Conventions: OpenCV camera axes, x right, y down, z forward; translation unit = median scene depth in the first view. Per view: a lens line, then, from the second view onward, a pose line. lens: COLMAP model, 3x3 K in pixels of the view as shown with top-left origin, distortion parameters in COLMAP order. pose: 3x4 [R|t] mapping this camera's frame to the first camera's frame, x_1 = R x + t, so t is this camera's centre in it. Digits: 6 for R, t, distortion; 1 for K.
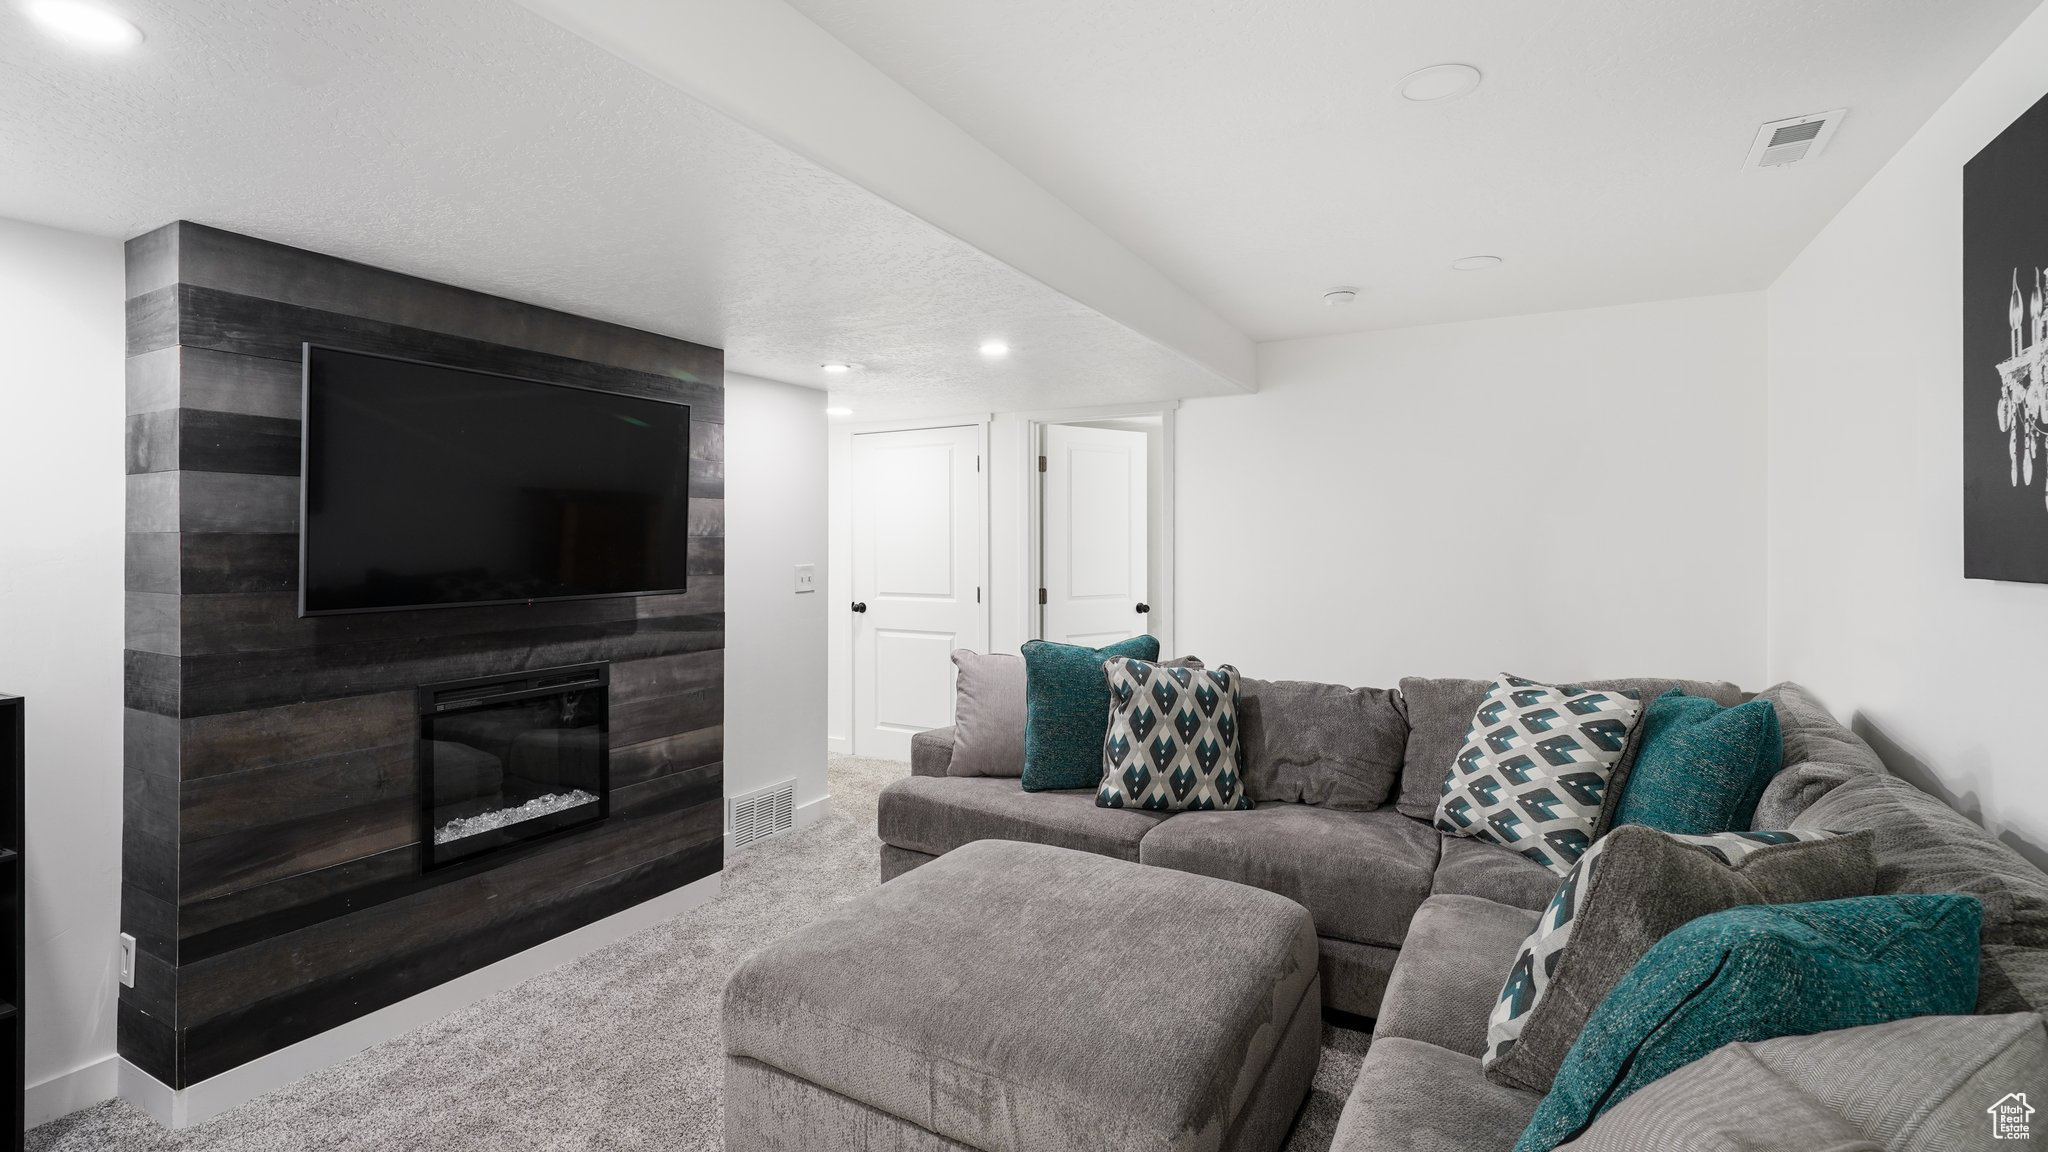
lens RADIAL K [[917.2, 0, 1024.0], [0, 917.2, 576.0], [0, 0, 1]] dist [-0.000041, 0.000005]
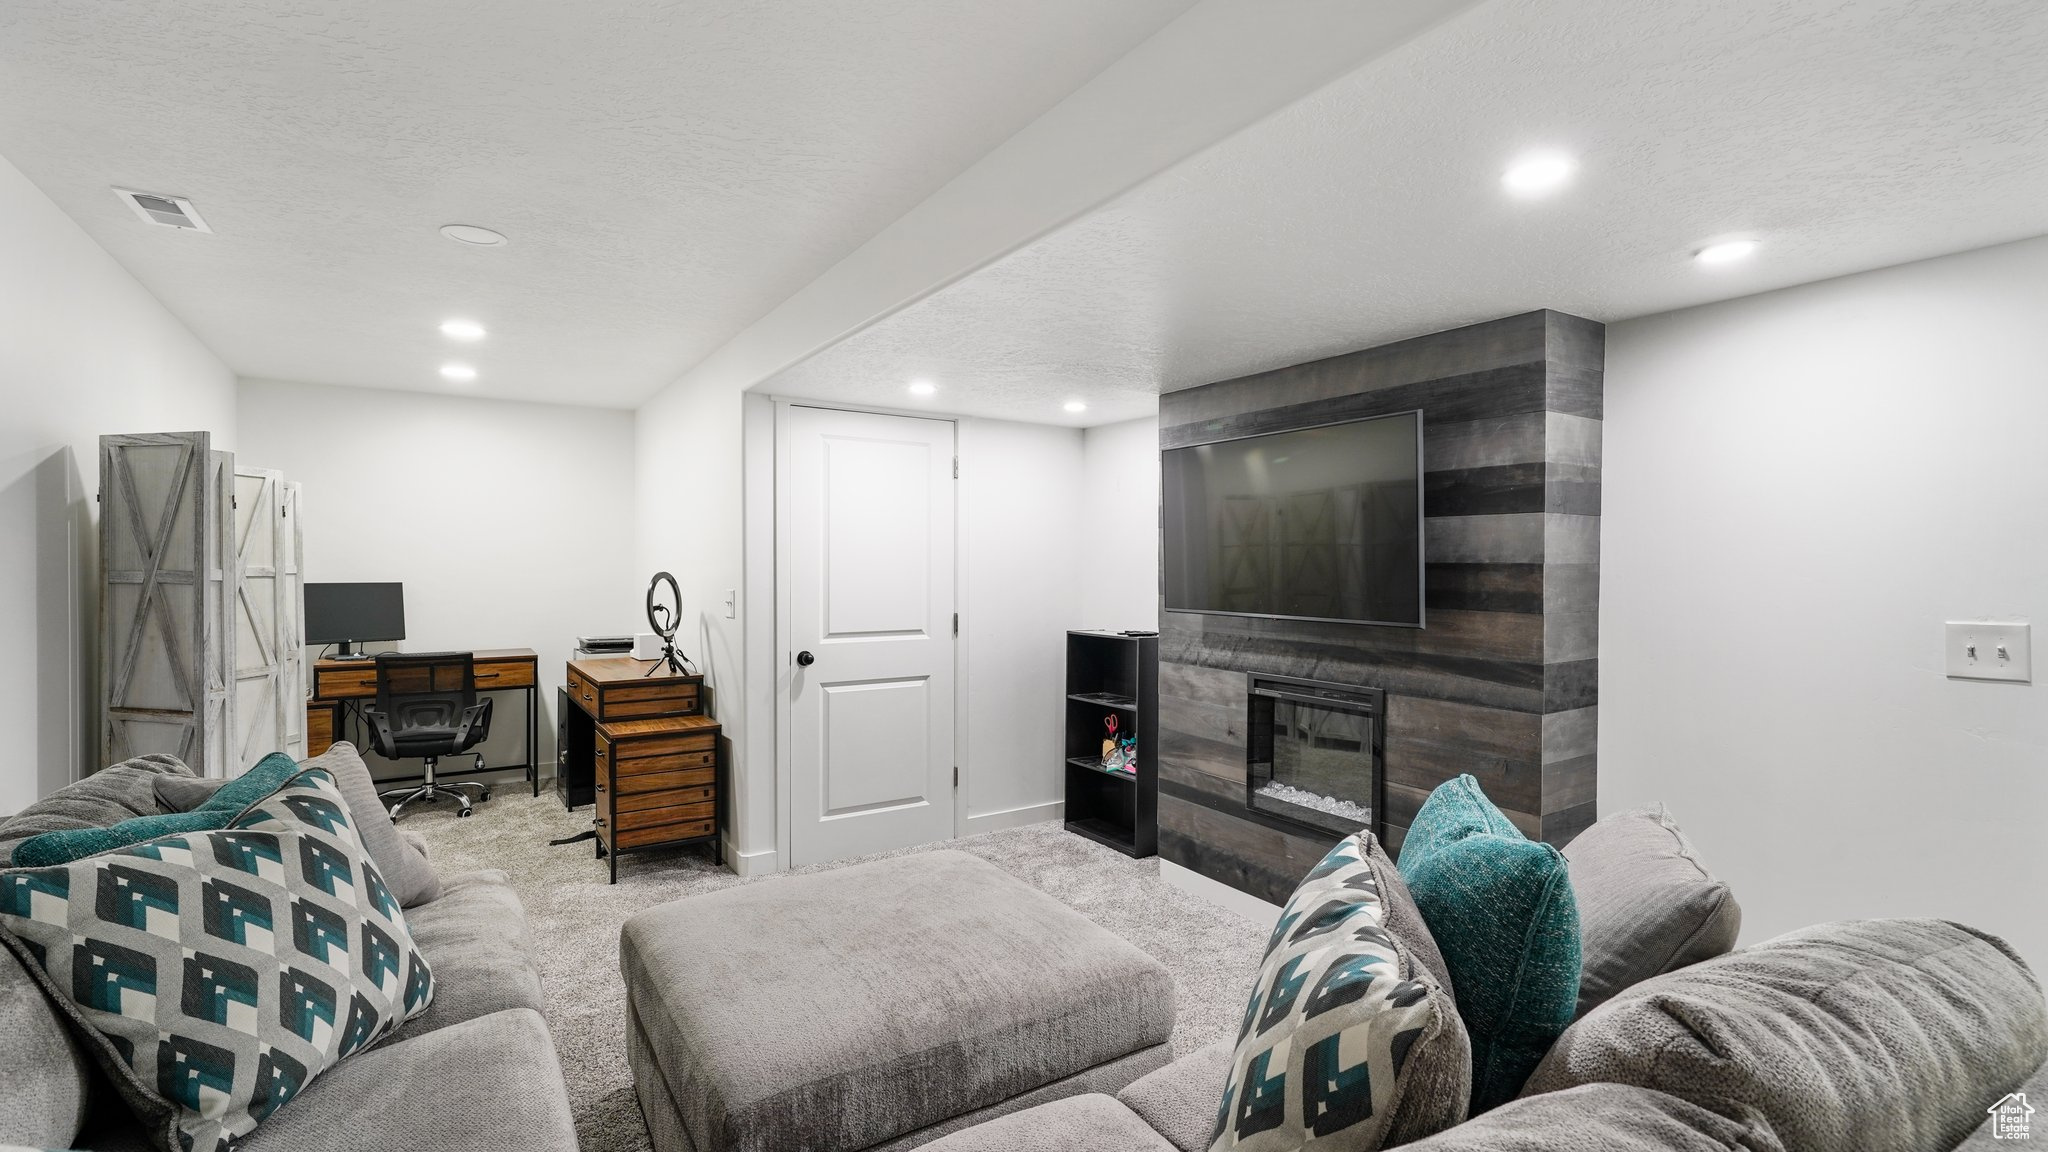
lens RADIAL K [[917.2, 0, 1024.0], [0, 917.2, 576.0], [0, 0, 1]] dist [-0.000041, 0.000005]
pose [[-0.481938, 0.004536, -0.876194, 0.614954], [-0.043323, 0.998640, 0.028999, -0.042694], [0.875134, 0.051934, -0.481086, 1.169557]]
